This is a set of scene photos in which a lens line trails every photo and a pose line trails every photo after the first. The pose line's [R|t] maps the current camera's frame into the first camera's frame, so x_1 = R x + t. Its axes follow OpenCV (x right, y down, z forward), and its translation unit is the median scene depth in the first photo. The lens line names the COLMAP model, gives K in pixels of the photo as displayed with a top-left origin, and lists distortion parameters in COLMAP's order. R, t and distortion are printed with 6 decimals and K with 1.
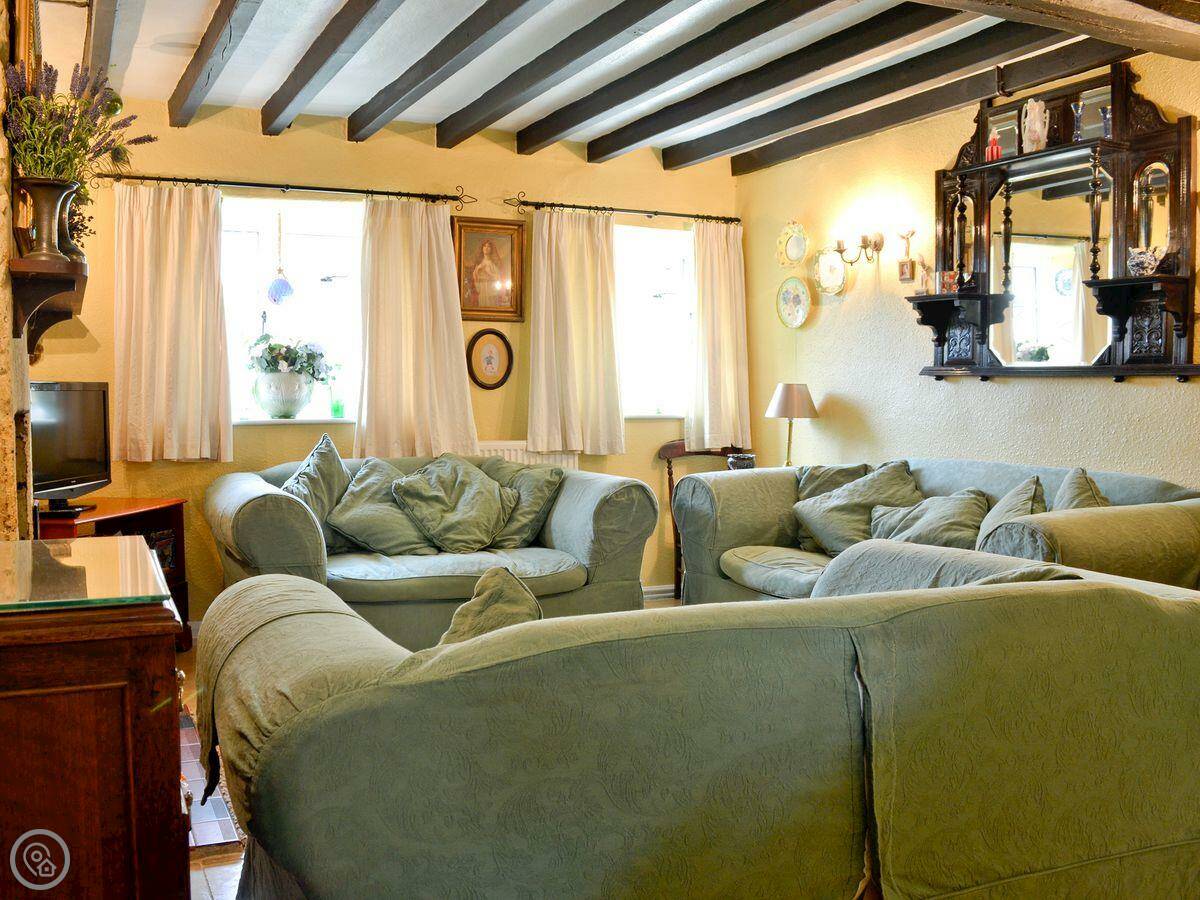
lens RADIAL K [[1094.0, 0, 600.0], [0, 1094.0, 450.0], [0, 0, 1]] dist [-0.011209, -0.003210]
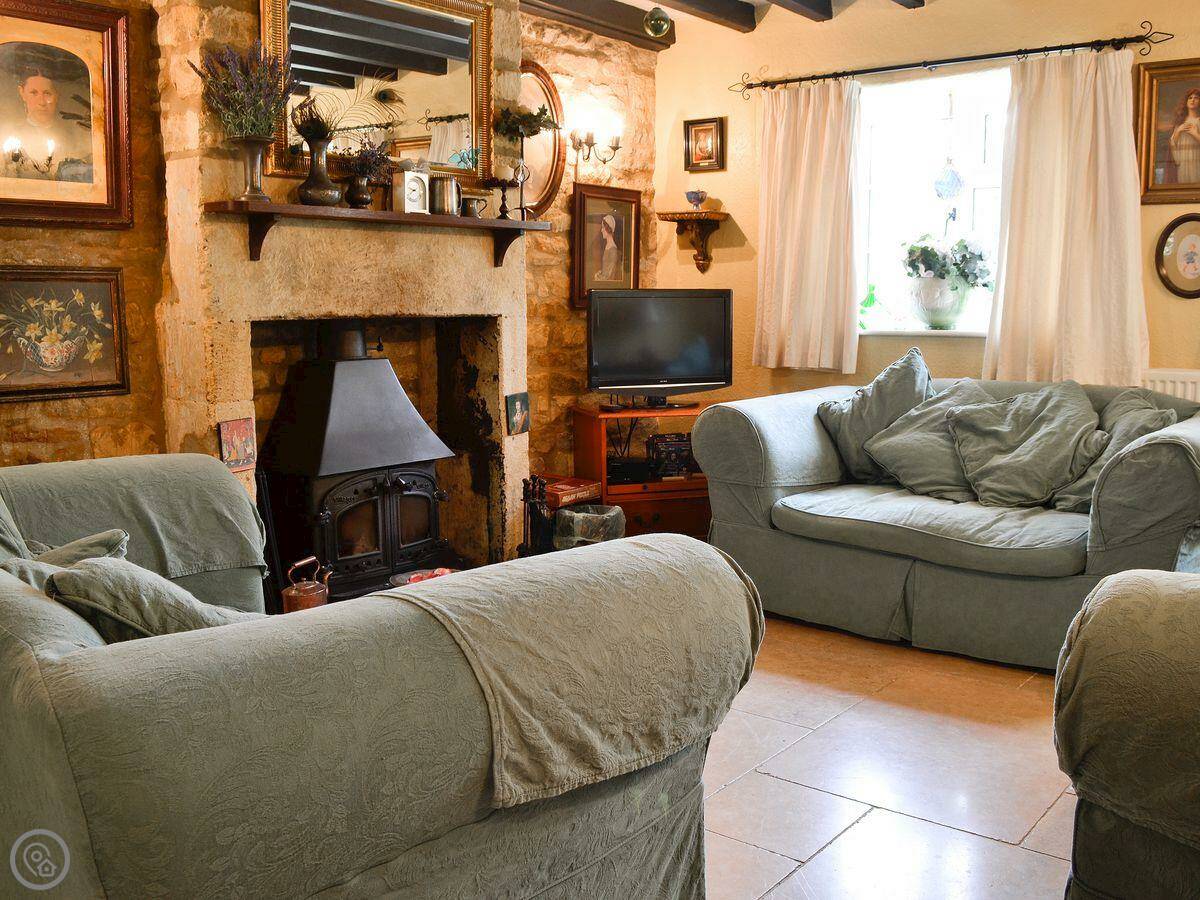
lens RADIAL K [[1094.0, 0, 600.0], [0, 1094.0, 450.0], [0, 0, 1]] dist [-0.011209, -0.003210]
pose [[0.527596, 0.119885, -0.840993, 0.359109], [-0.050236, 0.992662, 0.109990, -0.017091], [0.848008, -0.015782, 0.529748, 0.318486]]
